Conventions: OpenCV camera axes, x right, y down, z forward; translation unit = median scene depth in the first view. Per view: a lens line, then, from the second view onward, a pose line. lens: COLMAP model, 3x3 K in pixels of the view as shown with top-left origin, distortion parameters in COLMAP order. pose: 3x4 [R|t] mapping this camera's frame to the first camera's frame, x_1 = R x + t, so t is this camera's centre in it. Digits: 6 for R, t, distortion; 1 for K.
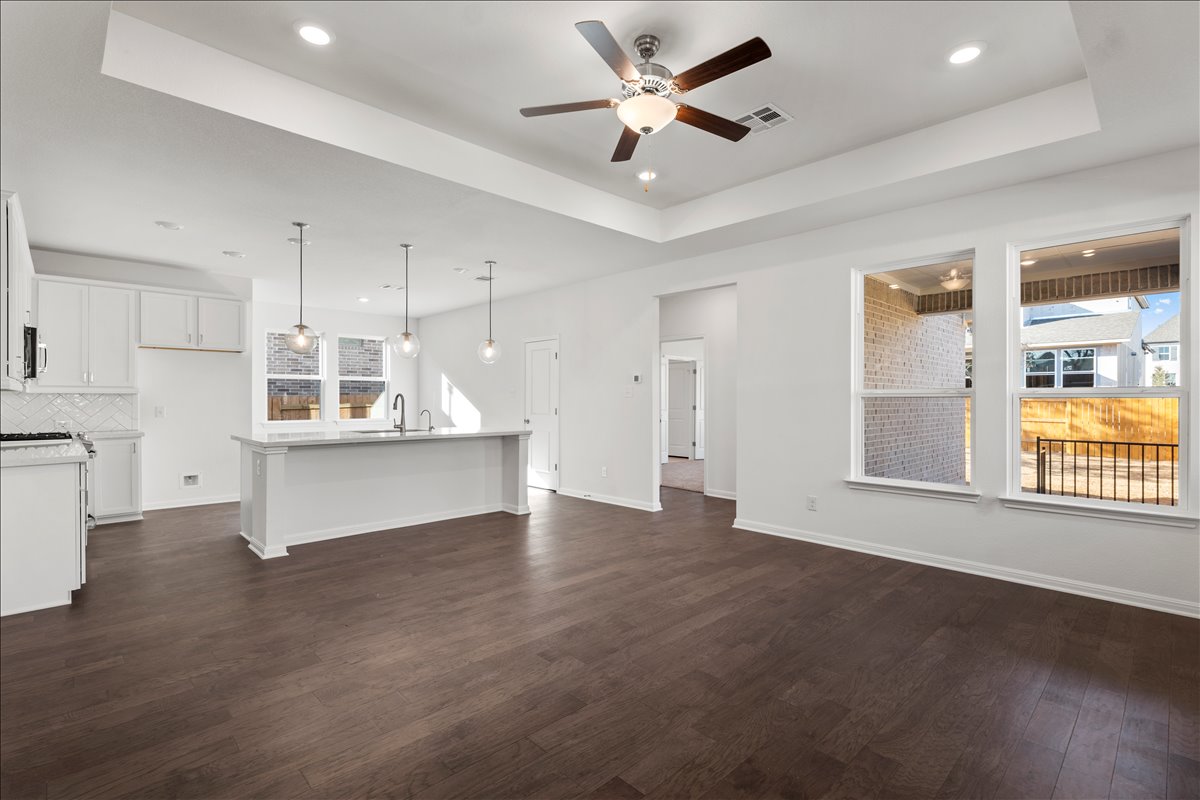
lens RADIAL K [[556.6, 0, 602.3], [0, 556.6, 397.1], [0, 0, 1]] dist [0.001756, -0.000126]
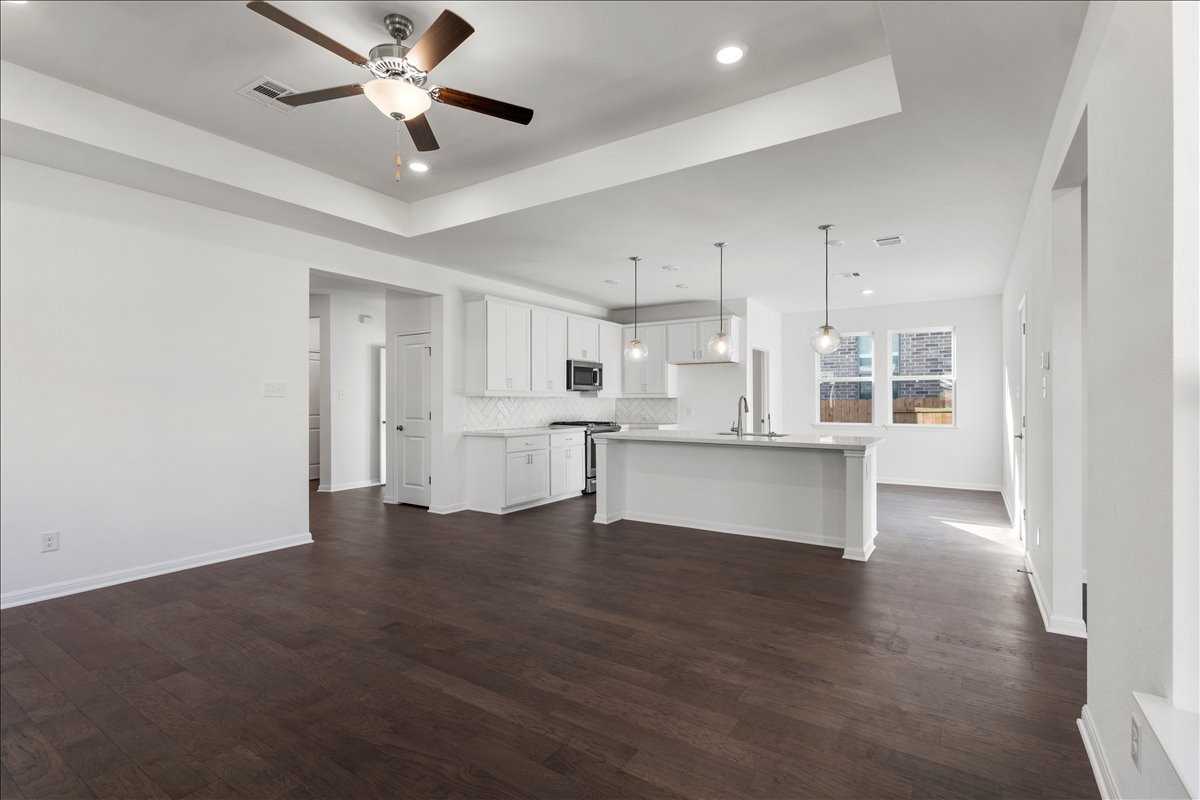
lens RADIAL K [[556.6, 0, 604.3], [0, 556.6, 403.7], [0, 0, 1]] dist [0.001756, -0.000126]
pose [[0.223404, 0.005832, -0.974708, 0.720599], [0.001132, 0.999980, 0.006243, 0.001918], [0.974725, -0.002498, 0.223393, 0.761277]]
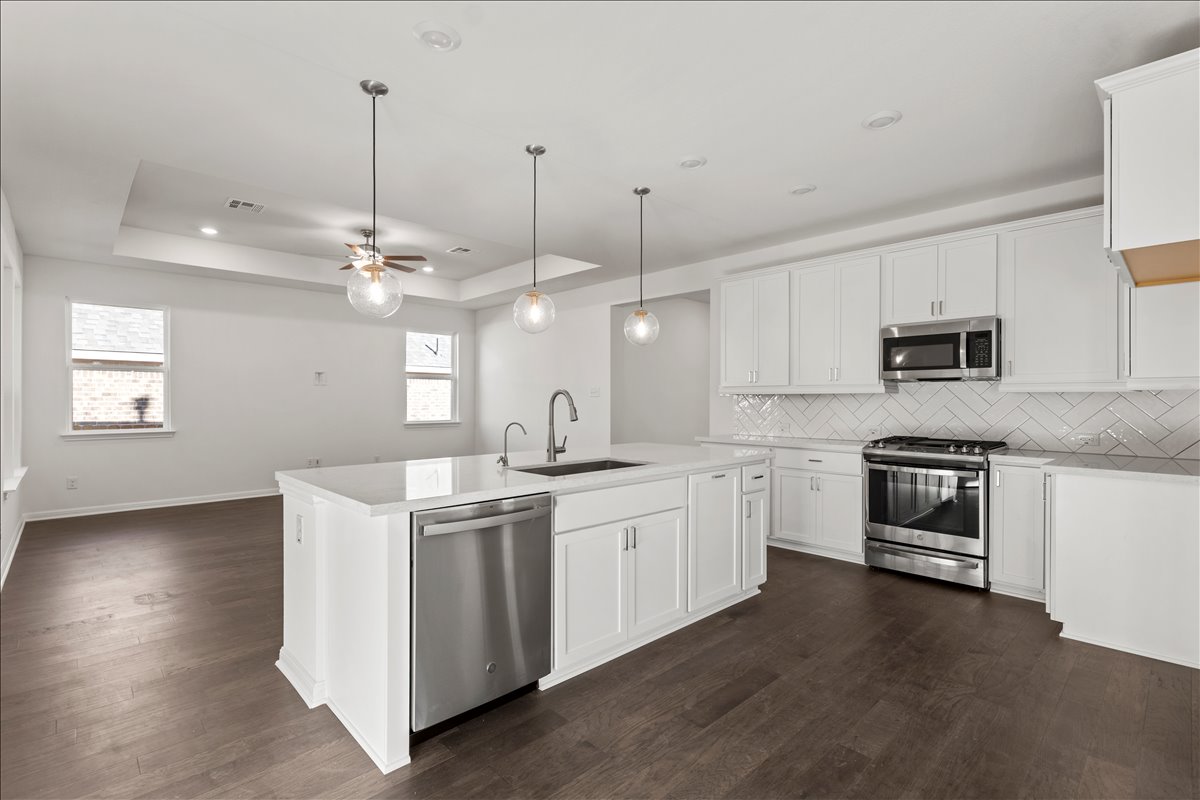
lens RADIAL K [[556.6, 0, 599.4], [0, 556.6, 397.5], [0, 0, 1]] dist [0.001756, -0.000126]
pose [[-0.999982, 0.000611, 0.006026, -0.543330], [0.000593, 0.999995, -0.003013, 0.003374], [-0.006028, -0.003009, -0.999977, 2.087959]]
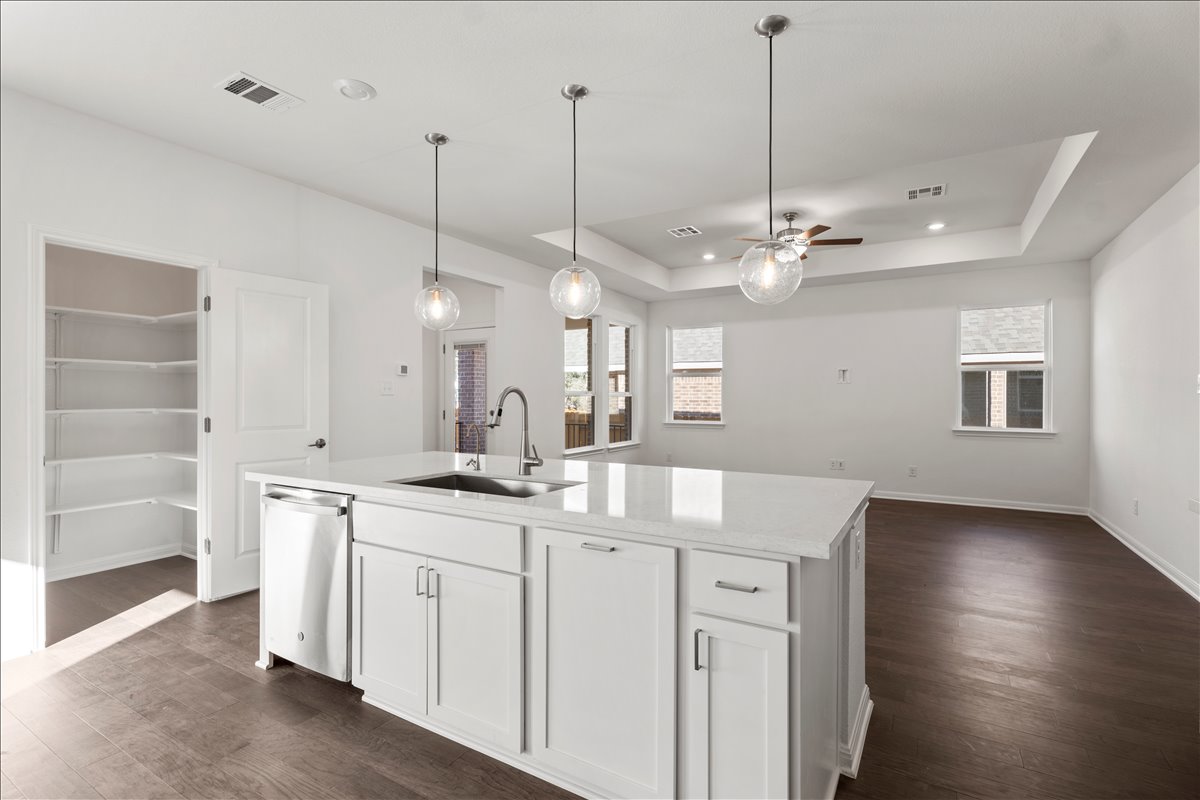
lens RADIAL K [[556.6, 0, 608.0], [0, 556.6, 397.2], [0, 0, 1]] dist [0.001756, -0.000126]
pose [[-0.268832, 0.000346, 0.963187, -1.076261], [-0.001296, 0.999999, -0.000721, 0.002303], [-0.963186, -0.001442, -0.268831, 1.432573]]
